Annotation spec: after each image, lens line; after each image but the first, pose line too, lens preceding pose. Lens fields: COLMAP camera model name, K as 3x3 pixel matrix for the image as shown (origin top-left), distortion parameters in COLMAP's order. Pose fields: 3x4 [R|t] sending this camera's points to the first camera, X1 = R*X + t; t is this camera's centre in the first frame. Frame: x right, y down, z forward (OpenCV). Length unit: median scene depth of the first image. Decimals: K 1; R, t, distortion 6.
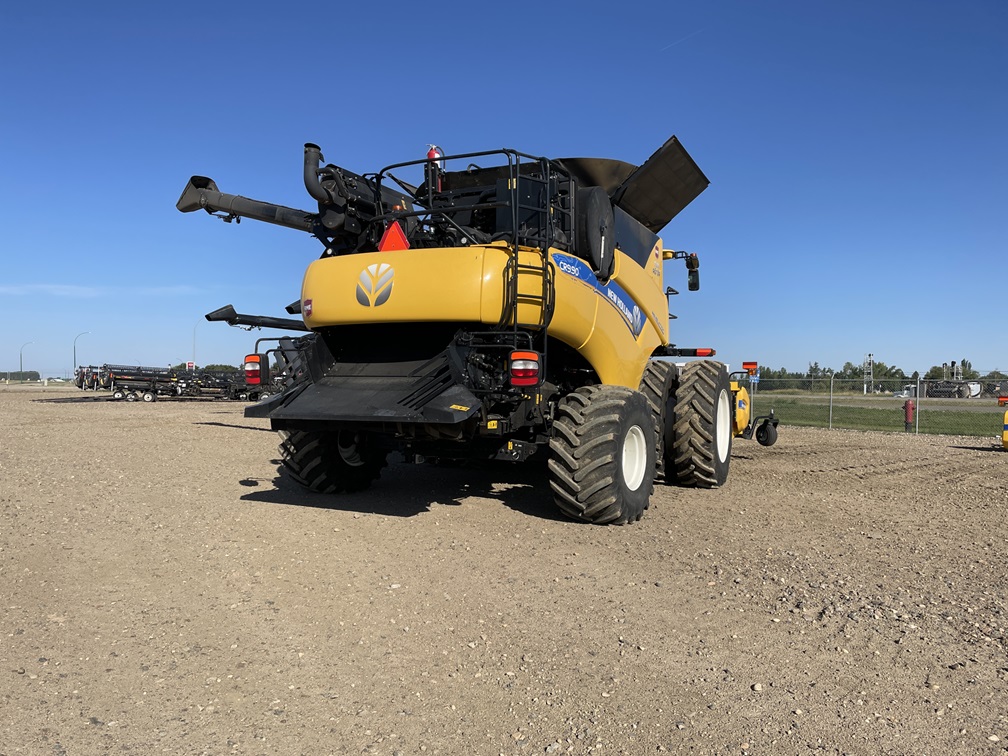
lens RADIAL K [[766.3, 0, 504.0], [0, 766.3, 378.0], [0, 0, 1]] dist [0.063588, -0.003495]
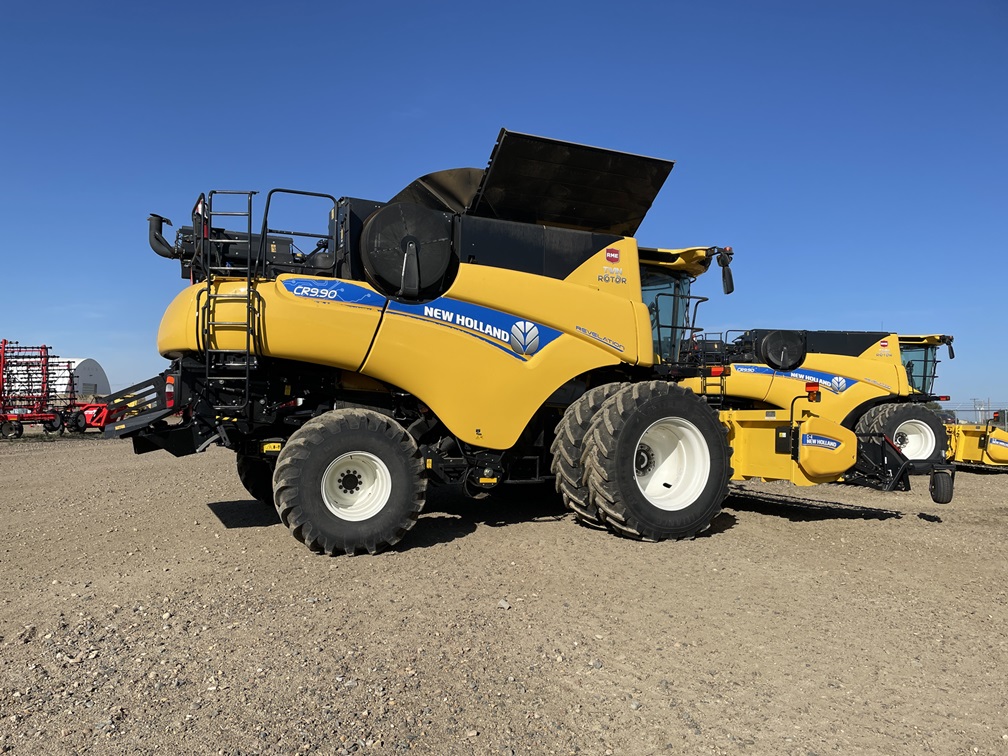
lens RADIAL K [[766.3, 0, 504.0], [0, 766.3, 378.0], [0, 0, 1]] dist [0.063588, -0.003495]
pose [[0.777600, -0.027791, -0.628145, 0.756613], [-0.000271, 0.999008, -0.044534, 0.011202], [0.628759, 0.034800, 0.776821, 0.319528]]
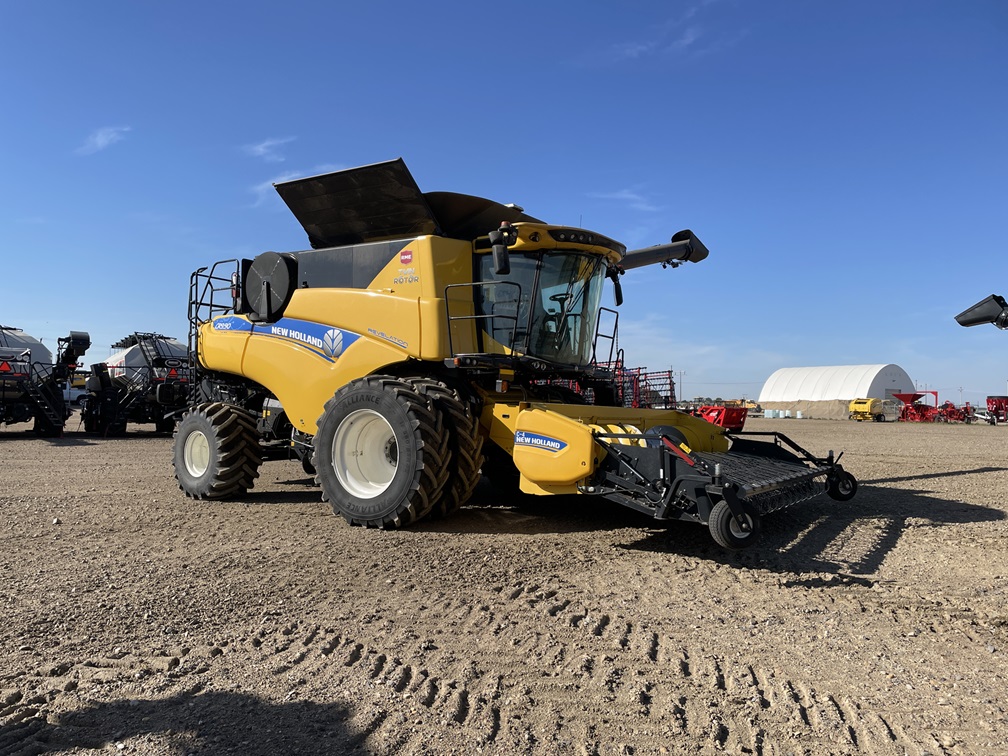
lens RADIAL K [[766.3, 0, 504.0], [0, 766.3, 378.0], [0, 0, 1]] dist [0.063588, -0.003495]
pose [[-0.130794, -0.047800, -0.990257, 1.268434], [-0.010744, 0.998847, -0.046795, 0.020914], [0.991351, 0.004519, -0.131157, 1.465819]]
